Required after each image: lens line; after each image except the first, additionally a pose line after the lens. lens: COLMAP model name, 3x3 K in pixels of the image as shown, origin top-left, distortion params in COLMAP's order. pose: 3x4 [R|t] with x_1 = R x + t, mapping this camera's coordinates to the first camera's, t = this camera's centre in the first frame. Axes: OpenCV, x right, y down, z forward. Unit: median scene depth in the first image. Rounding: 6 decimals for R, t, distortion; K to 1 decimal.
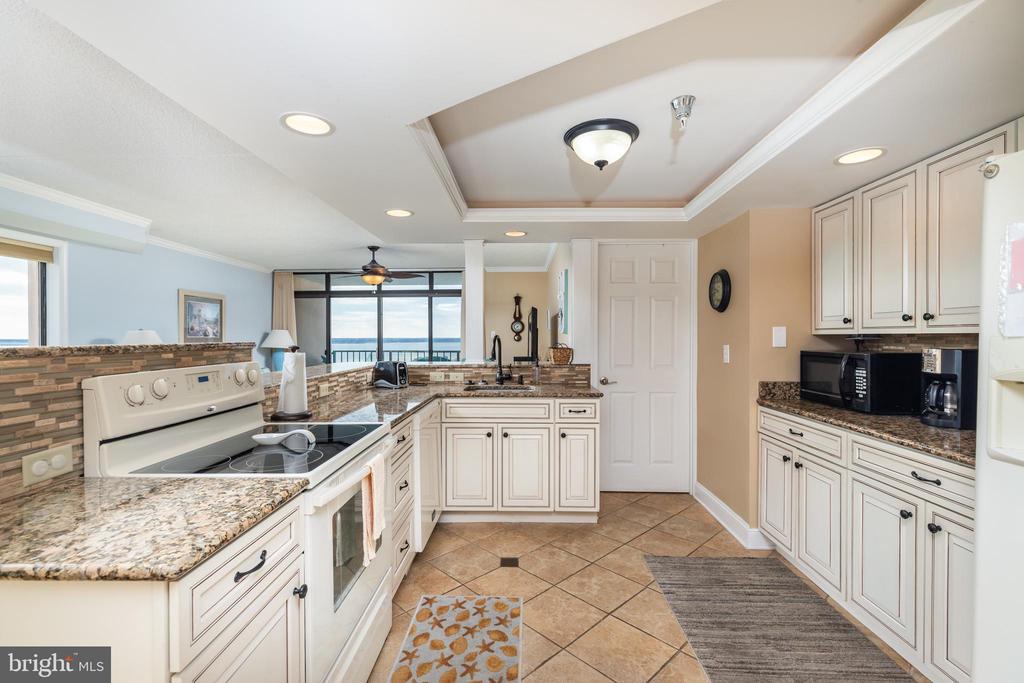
lens RADIAL K [[458.1, 0, 508.6], [0, 458.1, 341.2], [0, 0, 1]] dist [0.003987, 0.000153]
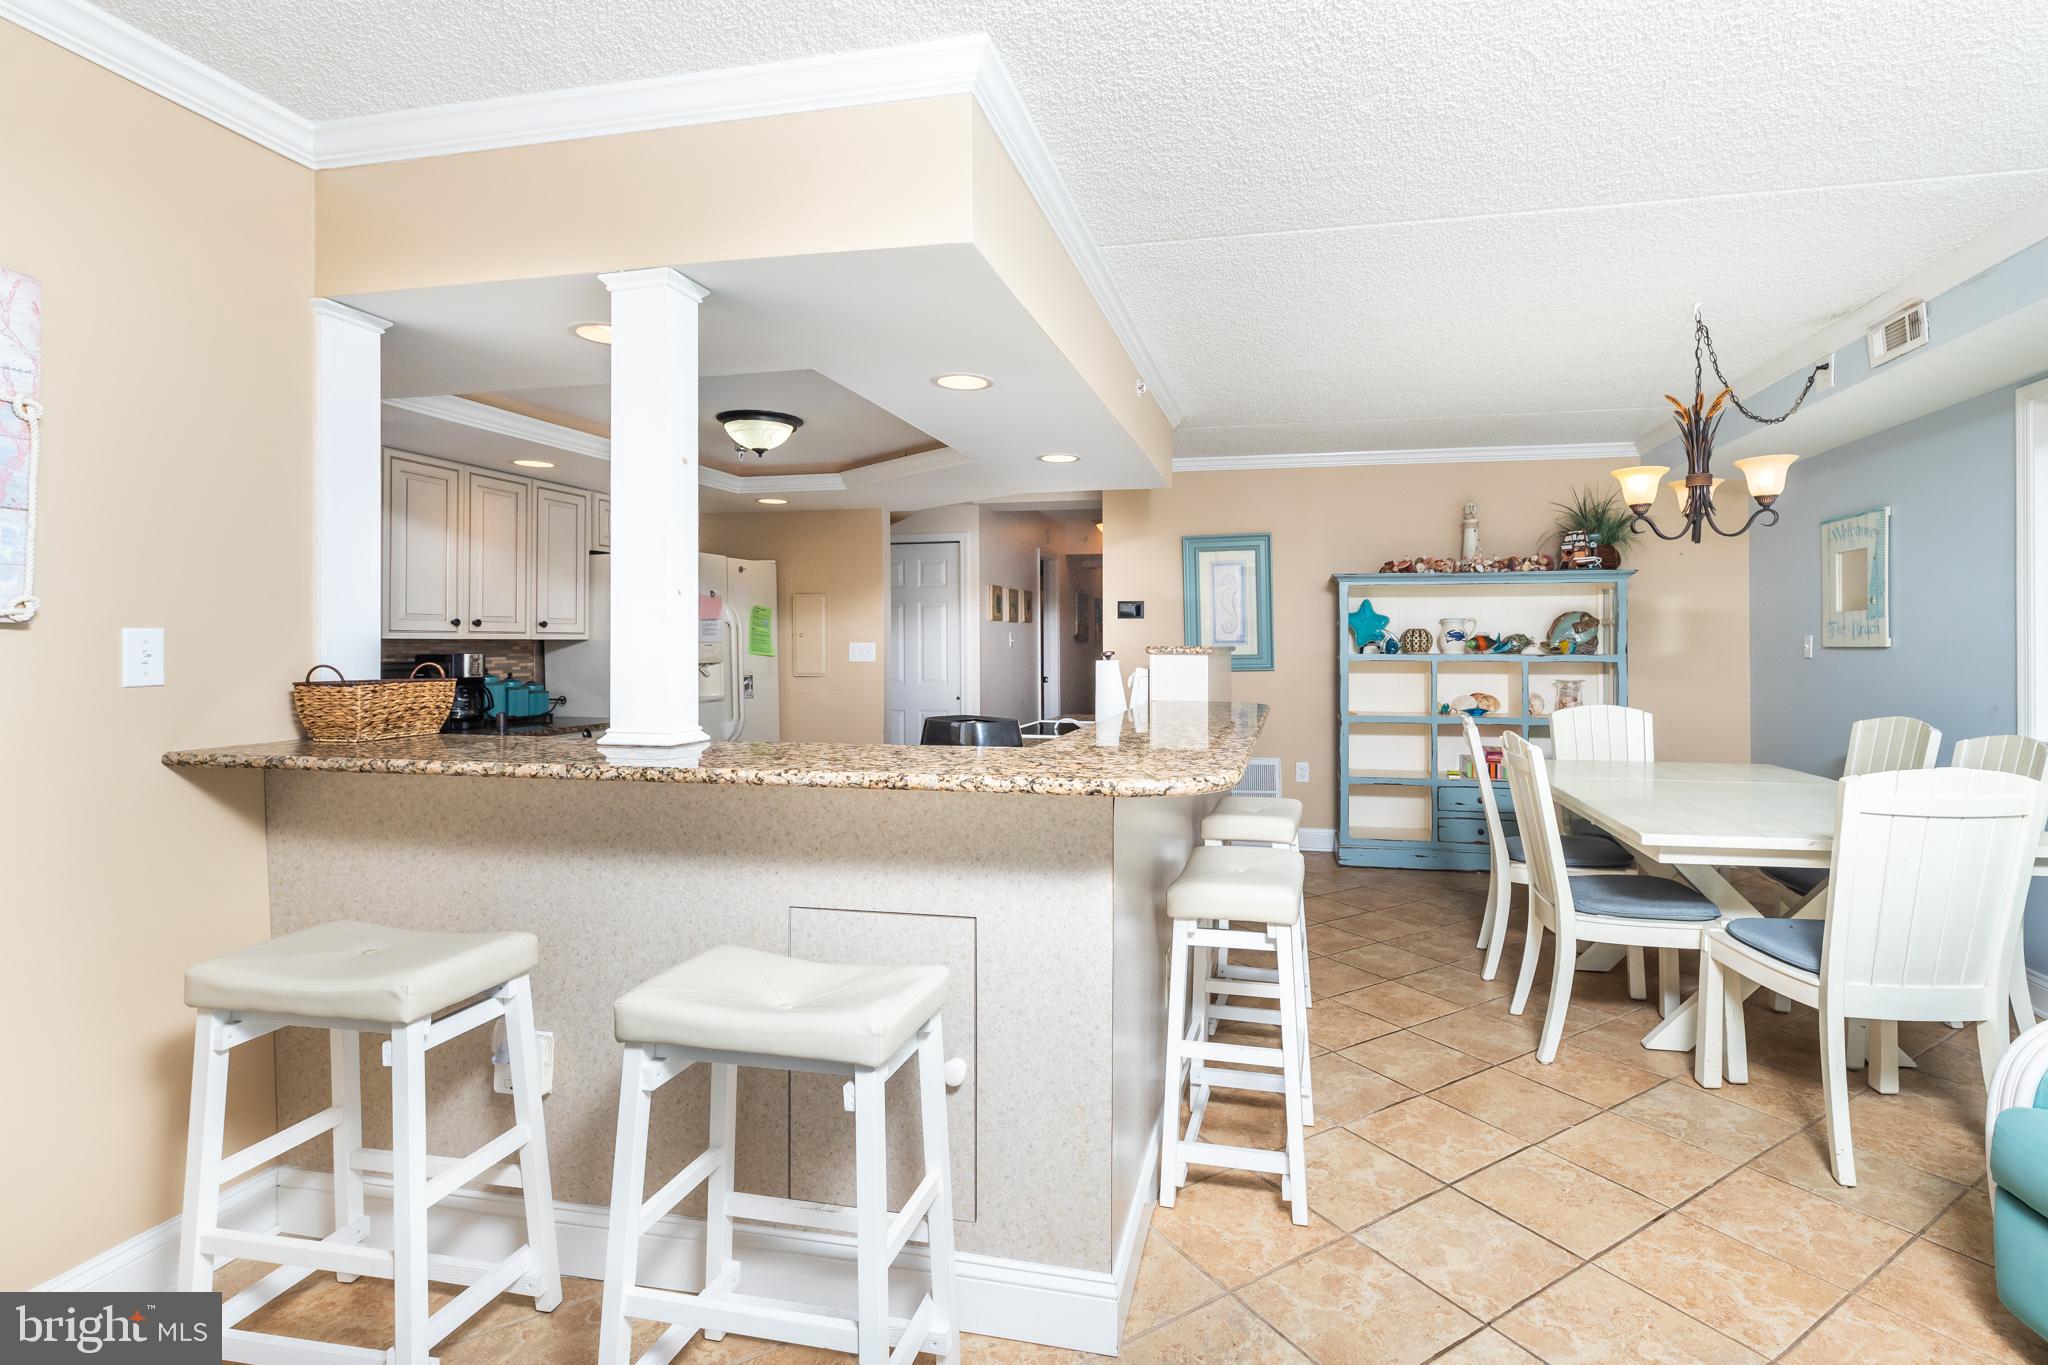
lens RADIAL K [[983.6, 0, 1096.7], [0, 983.6, 644.4], [0, 0, 1]] dist [0.021729, -0.000243]
pose [[-0.985706, 0.002399, 0.168457, -0.568160], [0.004391, 0.999925, 0.011456, -0.016926], [-0.168417, 0.012032, -0.985642, 2.058303]]
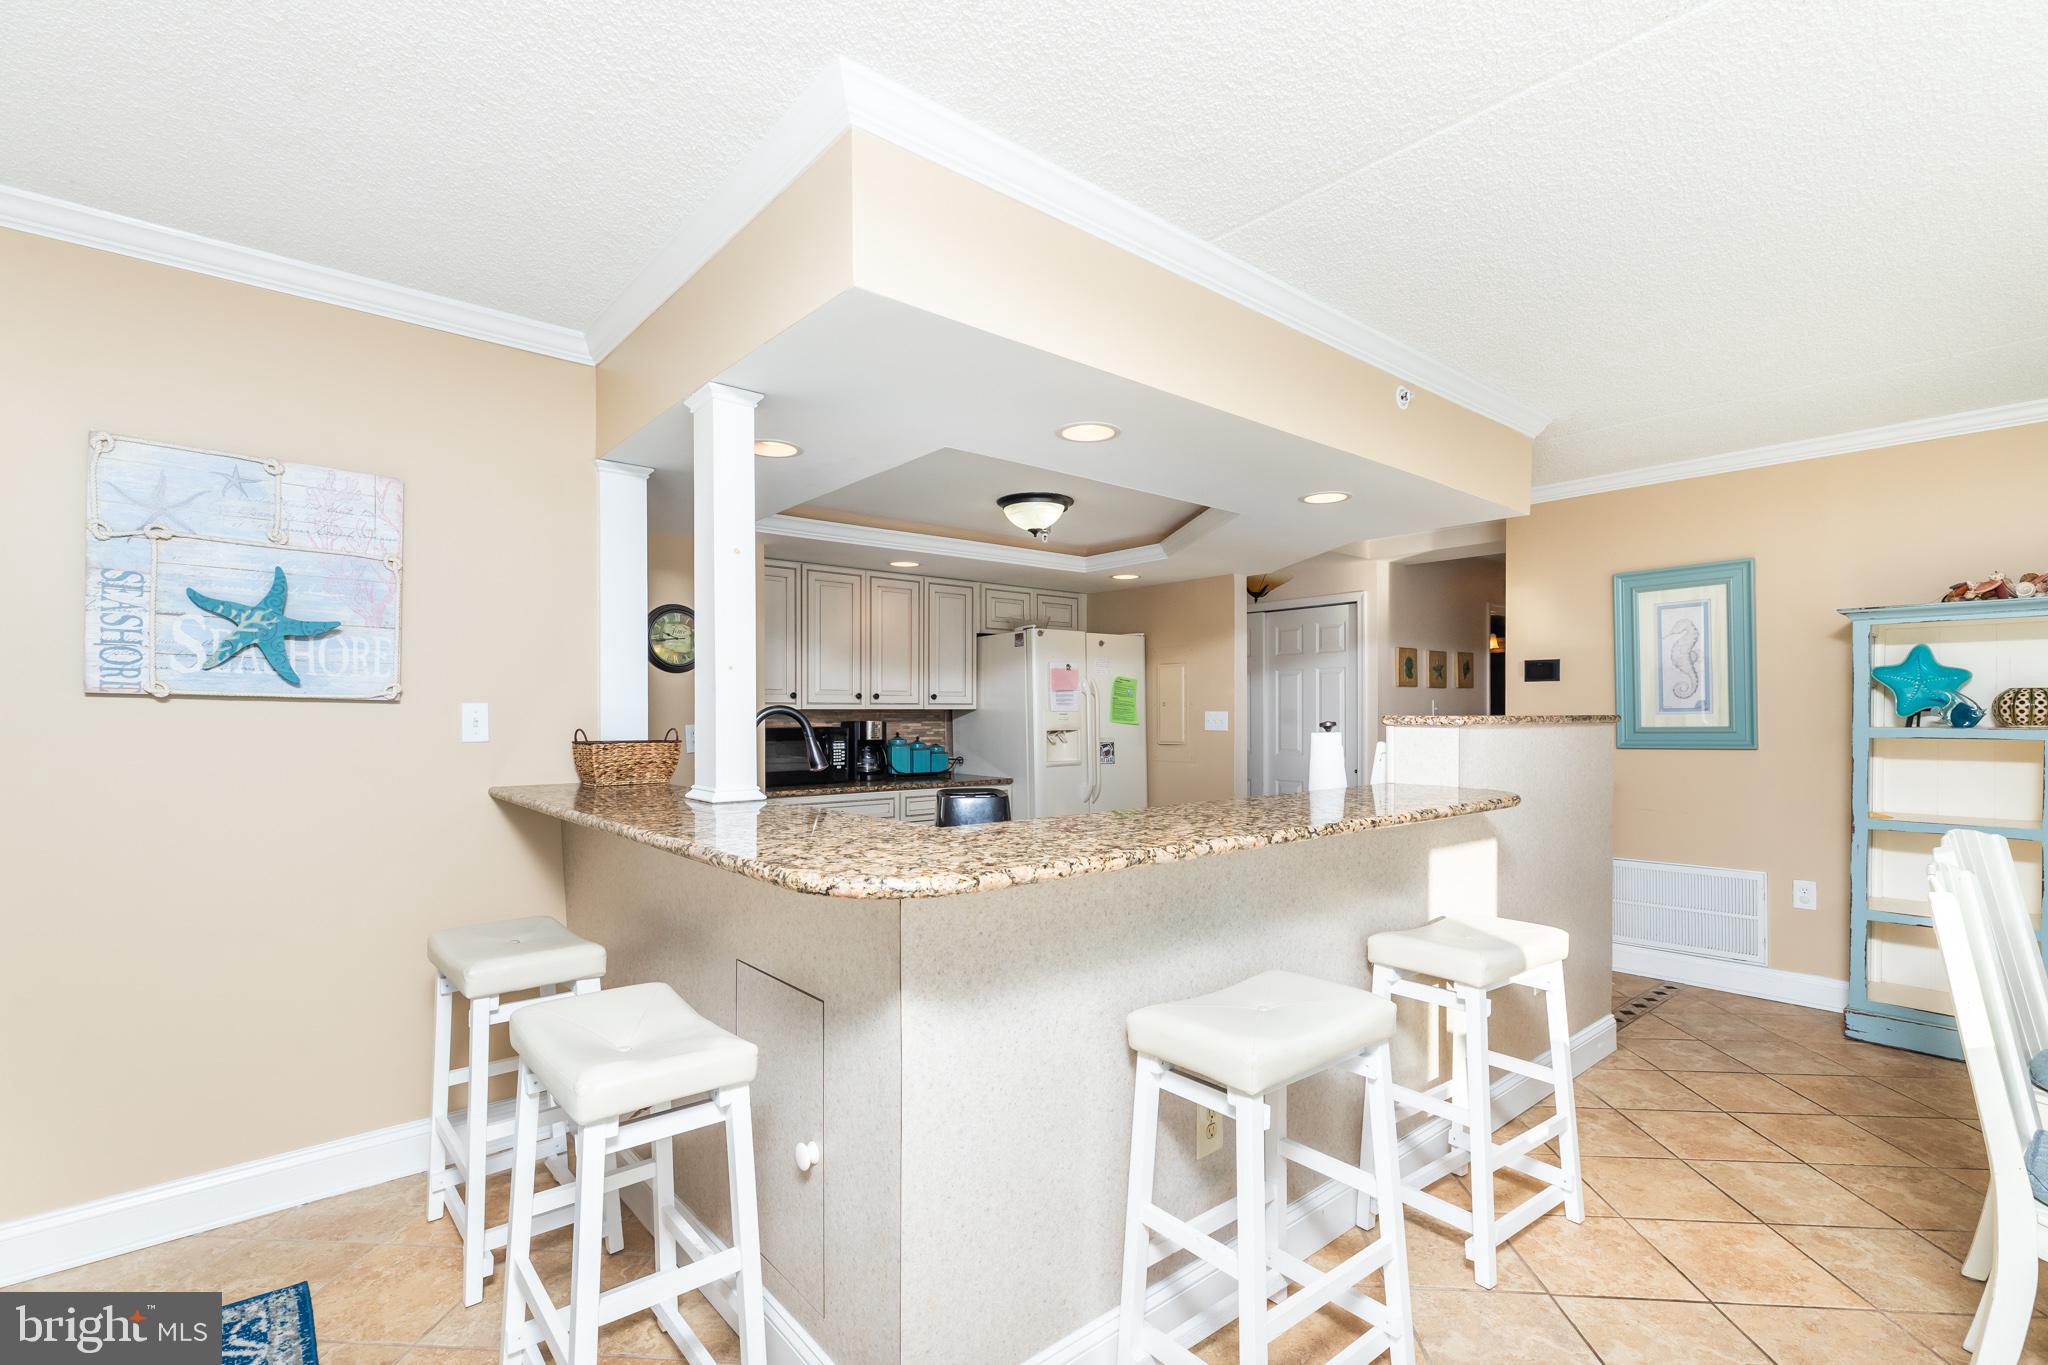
lens RADIAL K [[942.9, 0, 1035.1], [0, 942.9, 723.7], [0, 0, 1]] dist [0.013761, 0.000473]
pose [[-0.679166, -0.005251, 0.733966, -0.917495], [0.010953, 0.999791, 0.017288, -0.011972], [-0.733903, 0.019780, -0.678966, 1.719032]]
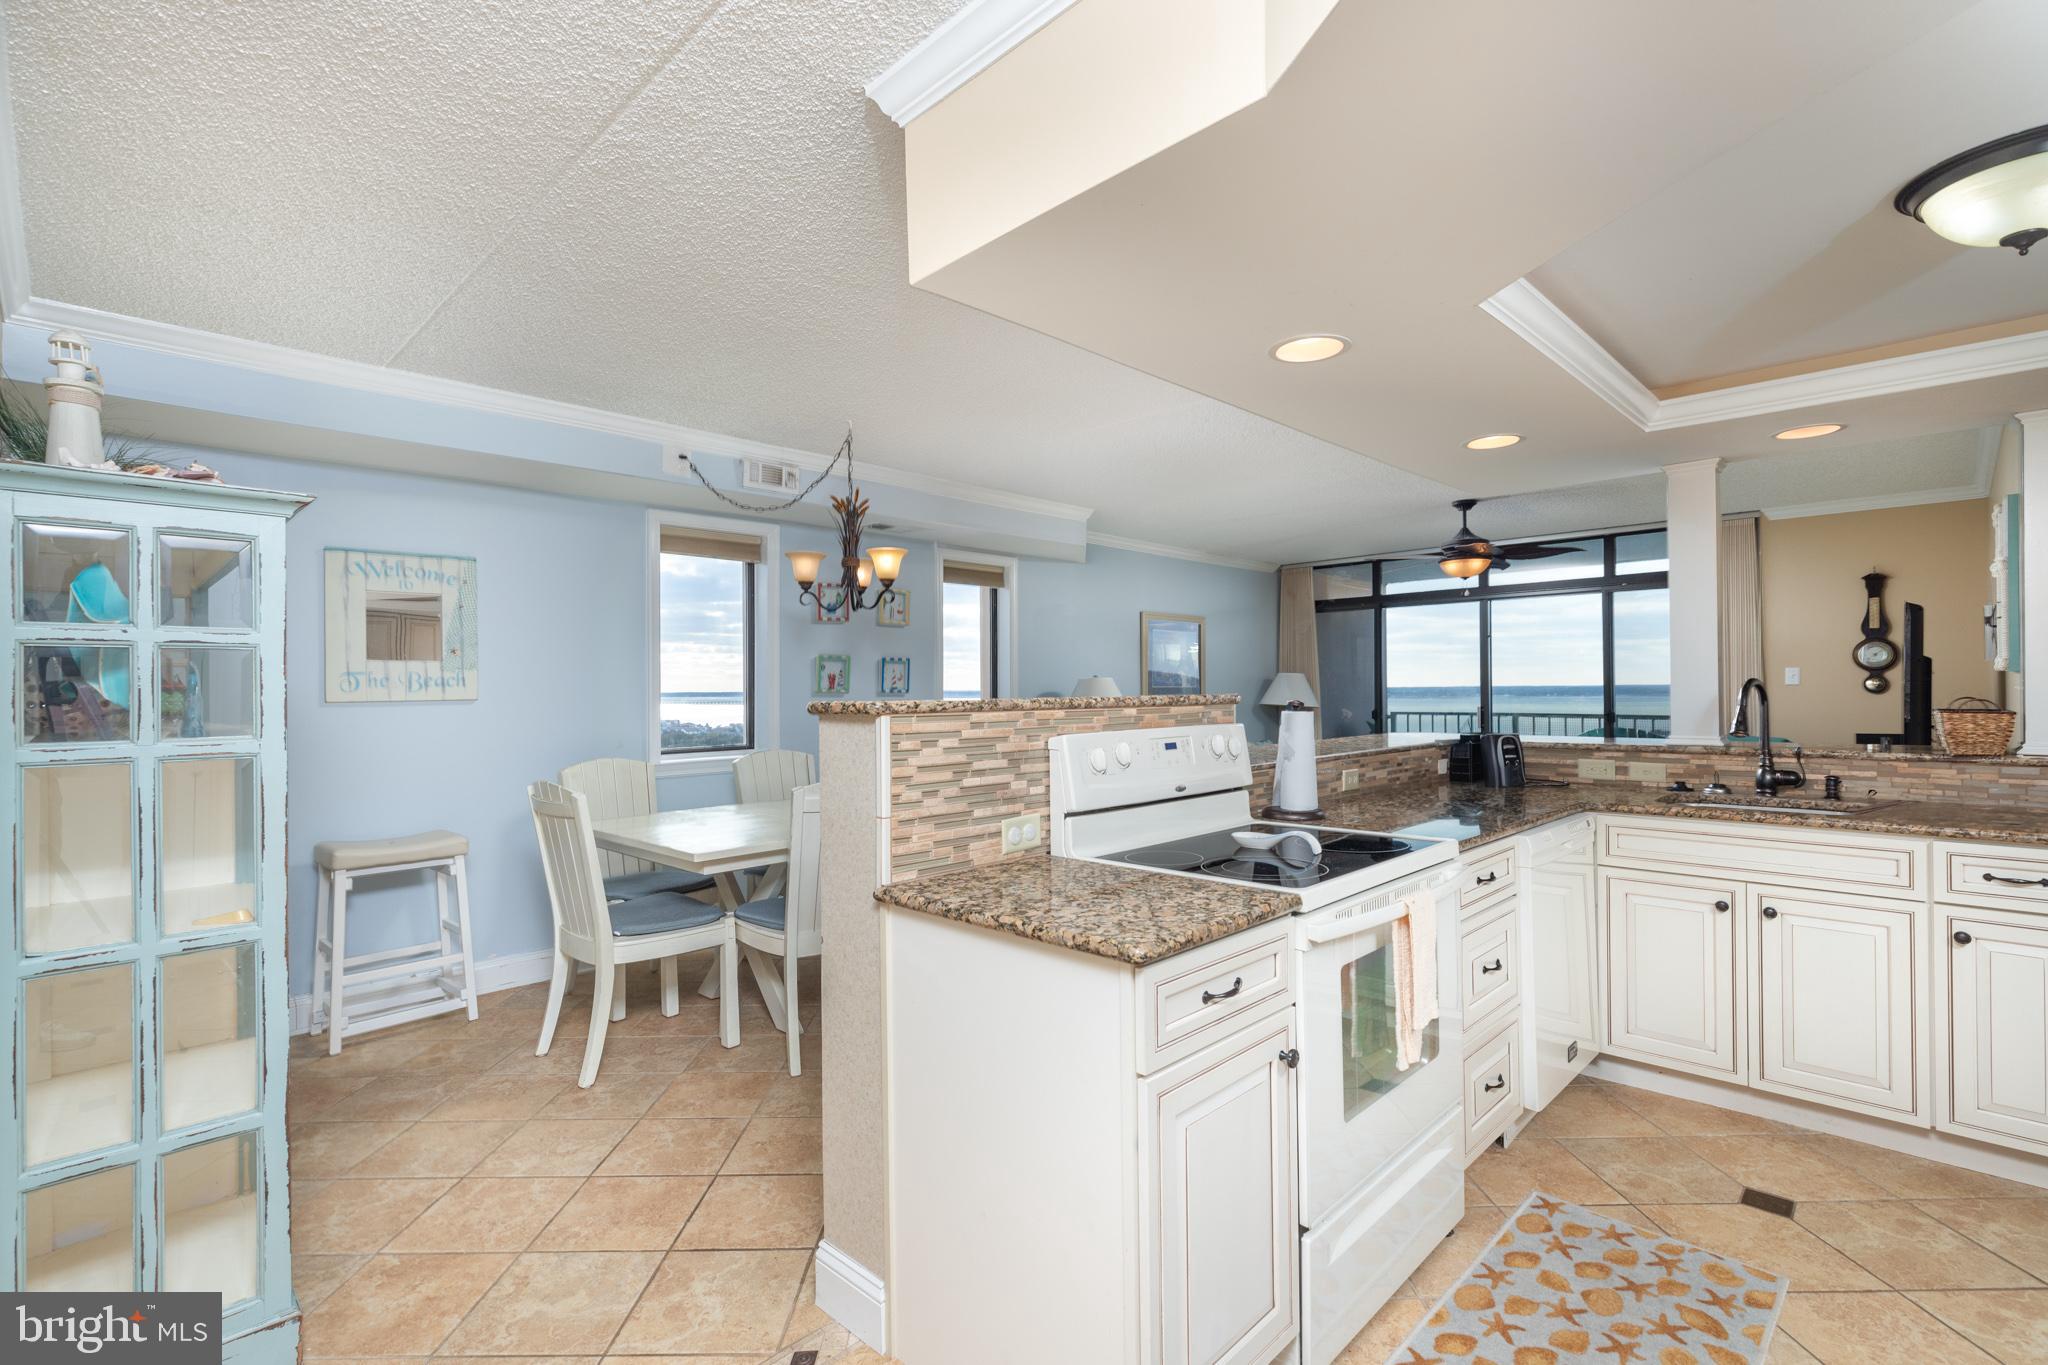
lens RADIAL K [[933.4, 0, 1015.4], [0, 933.4, 681.4], [0, 0, 1]] dist [0.000058, -0.000458]
pose [[0.727295, -0.009249, -0.686262, 0.087380], [0.000184, 0.999912, -0.013282, 0.001140], [0.686324, 0.009534, 0.727233, -0.123802]]
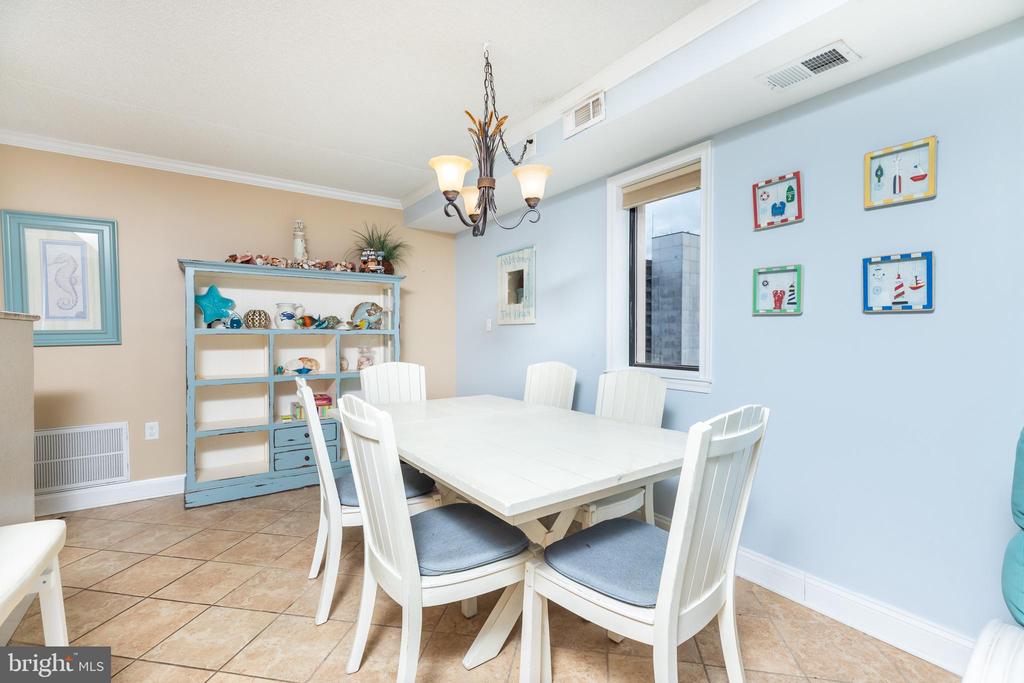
lens RADIAL K [[458.8, 0, 512.7], [0, 458.8, 336.8], [0, 0, 1]] dist [-0.007092, 0.000318]
pose [[-0.802602, 0.007118, -0.596473, -0.693953], [-0.004178, 0.999837, 0.017553, 0.025513], [0.596501, 0.016580, -0.802441, 1.340693]]
